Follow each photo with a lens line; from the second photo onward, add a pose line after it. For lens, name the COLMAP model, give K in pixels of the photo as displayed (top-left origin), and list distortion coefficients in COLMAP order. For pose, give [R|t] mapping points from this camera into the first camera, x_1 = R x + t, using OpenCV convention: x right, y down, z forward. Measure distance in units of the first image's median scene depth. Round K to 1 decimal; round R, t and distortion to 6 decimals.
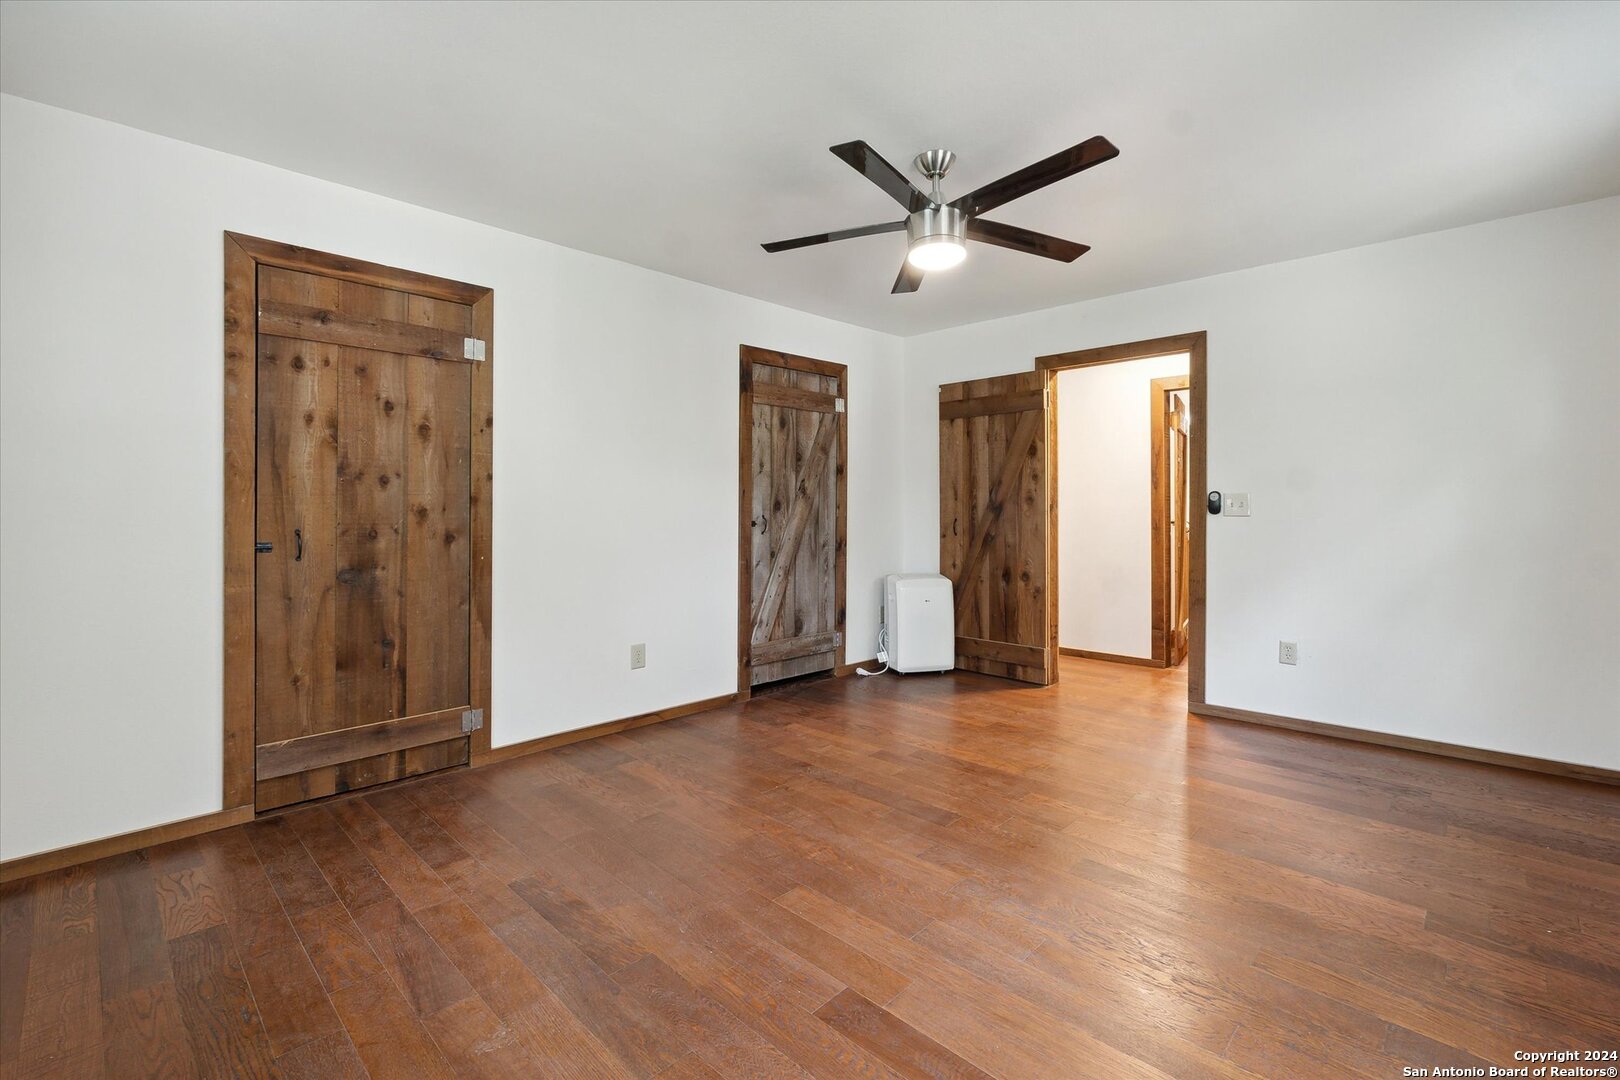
lens RADIAL K [[709.1, 0, 807.2], [0, 709.1, 527.3], [0, 0, 1]] dist [-0.006623, -0.000344]
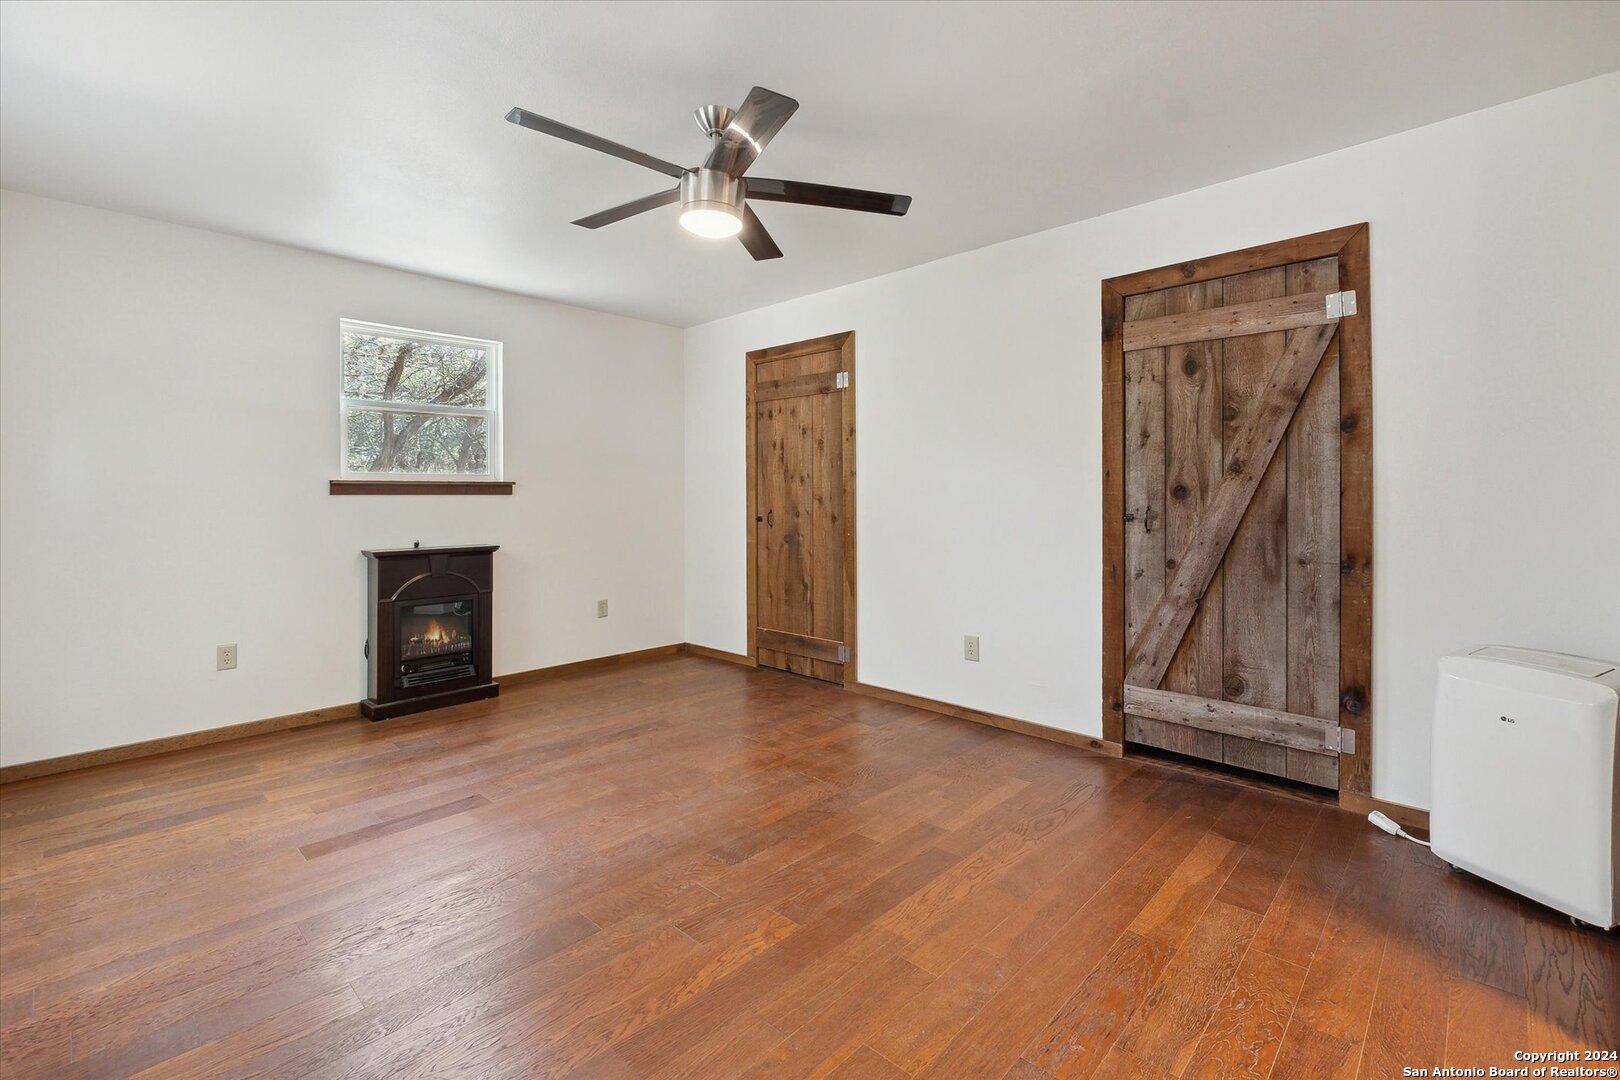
lens RADIAL K [[709.1, 0, 785.7], [0, 709.1, 502.3], [0, 0, 1]] dist [-0.006623, -0.000344]
pose [[0.007219, 0.007849, -0.999943, 0.873344], [-0.022923, 0.999708, 0.007681, -0.024694], [0.999711, 0.022866, 0.007397, 0.868872]]
